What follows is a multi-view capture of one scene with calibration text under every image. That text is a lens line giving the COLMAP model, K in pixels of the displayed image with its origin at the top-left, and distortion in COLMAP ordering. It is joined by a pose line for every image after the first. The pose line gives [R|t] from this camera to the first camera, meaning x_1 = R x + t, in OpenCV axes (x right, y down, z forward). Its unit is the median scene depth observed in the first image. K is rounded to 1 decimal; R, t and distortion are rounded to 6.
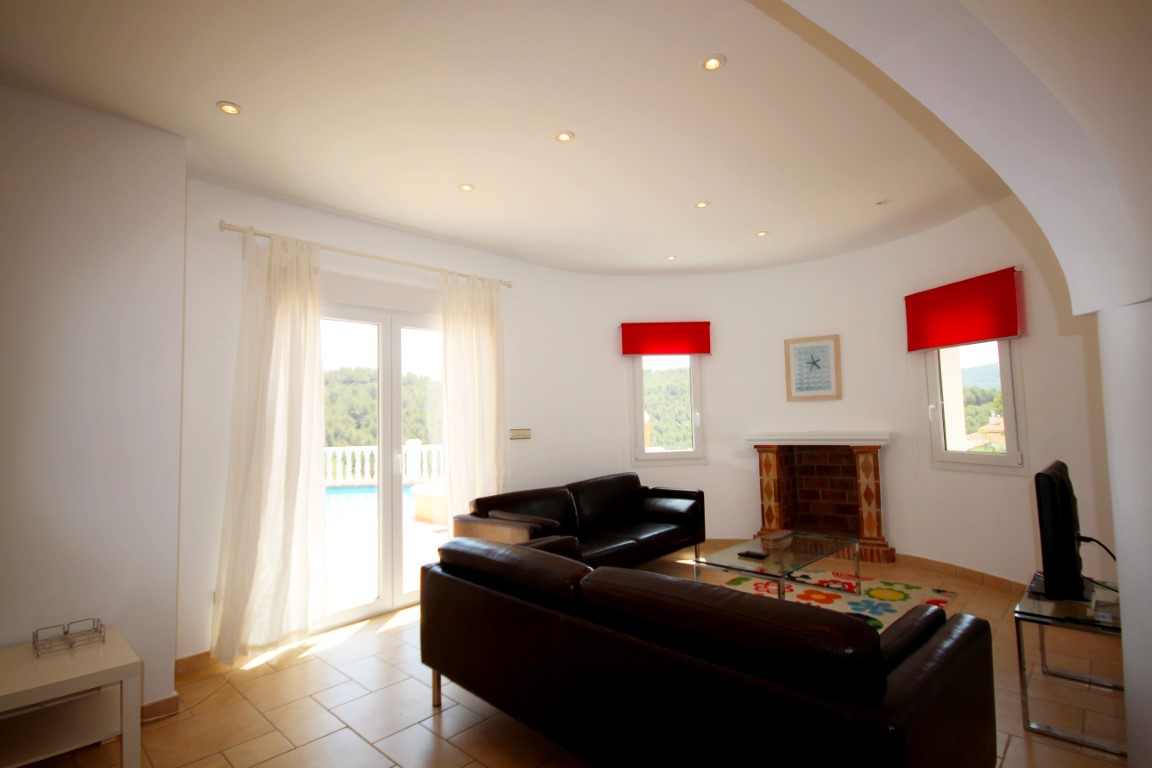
lens RADIAL K [[564.4, 0, 576.0], [0, 564.4, 384.0], [0, 0, 1]] dist [-0.002259, 0.000039]
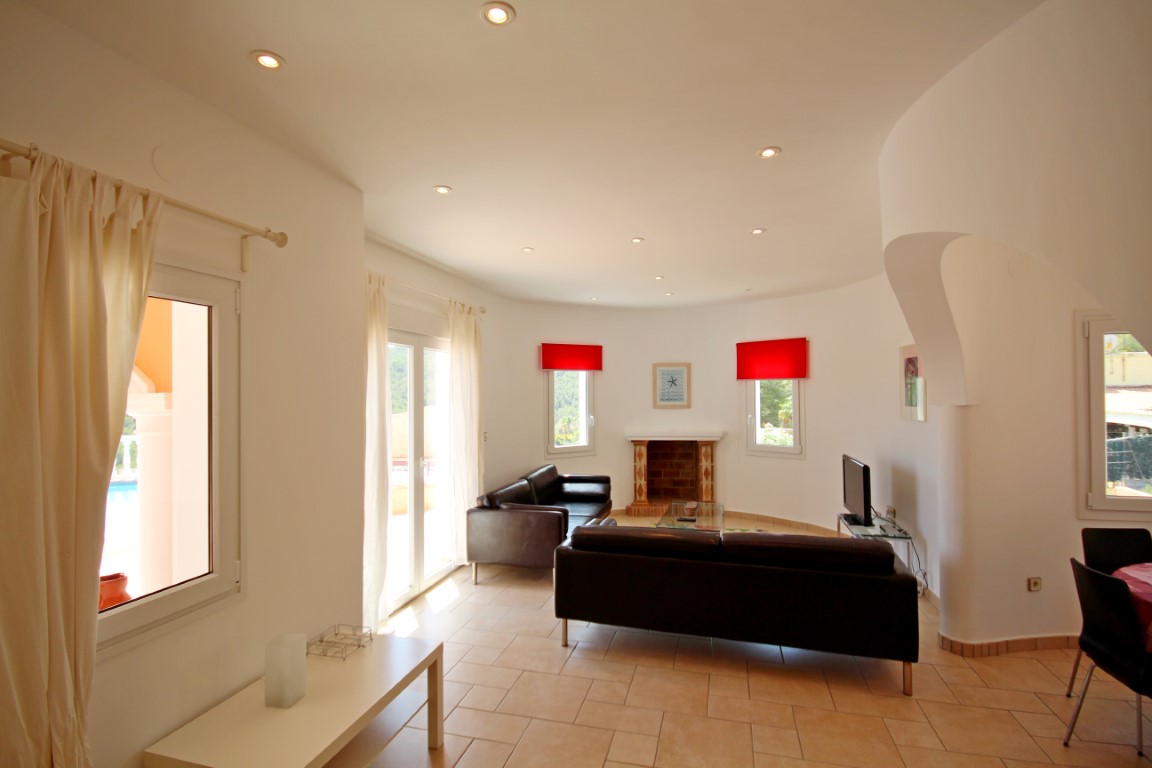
lens RADIAL K [[542.1, 0, 581.0], [0, 542.1, 390.1], [0, 0, 1]] dist [-0.014115, -0.000718]
pose [[0.877979, 0.022113, 0.478188, -0.426902], [-0.046051, 0.998201, 0.038392, -0.057905], [-0.476479, -0.055729, 0.877418, -0.081199]]
